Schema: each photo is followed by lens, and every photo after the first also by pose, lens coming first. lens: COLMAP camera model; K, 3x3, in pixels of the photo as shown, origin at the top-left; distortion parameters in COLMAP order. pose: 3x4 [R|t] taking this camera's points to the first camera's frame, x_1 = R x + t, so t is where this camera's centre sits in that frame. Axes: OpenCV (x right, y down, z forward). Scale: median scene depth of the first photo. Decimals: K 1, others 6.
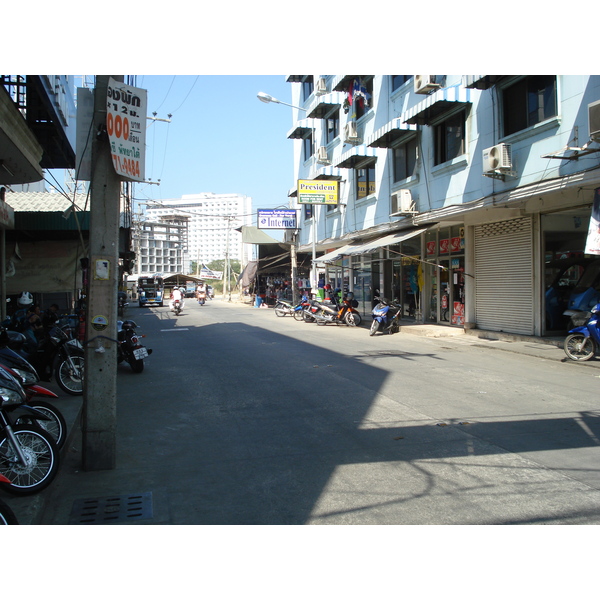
lens RADIAL K [[681.4, 0, 300.4], [0, 681.4, 302.4], [0, 0, 1]] dist [-0.097285, 0.000000]
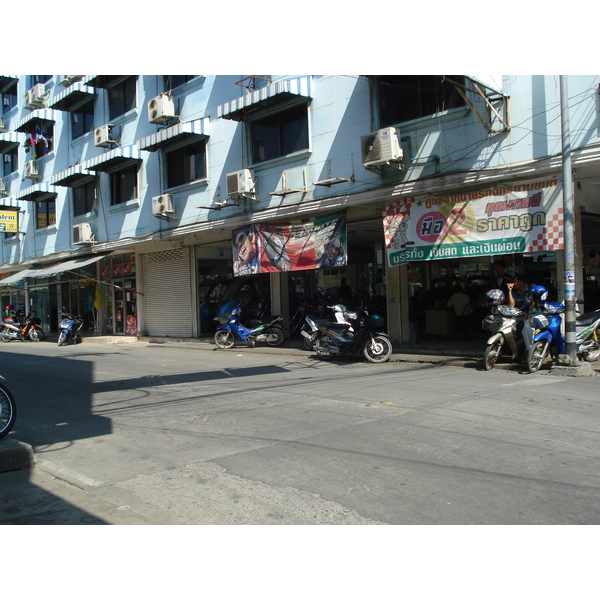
lens RADIAL K [[681.4, 0, 301.2], [0, 681.4, 302.0], [0, 0, 1]] dist [-0.097285, 0.000000]
pose [[0.876522, -0.018568, 0.481004, -0.090389], [0.036198, 0.998969, -0.027399, 0.020630], [-0.479999, 0.041428, 0.876290, -0.233130]]
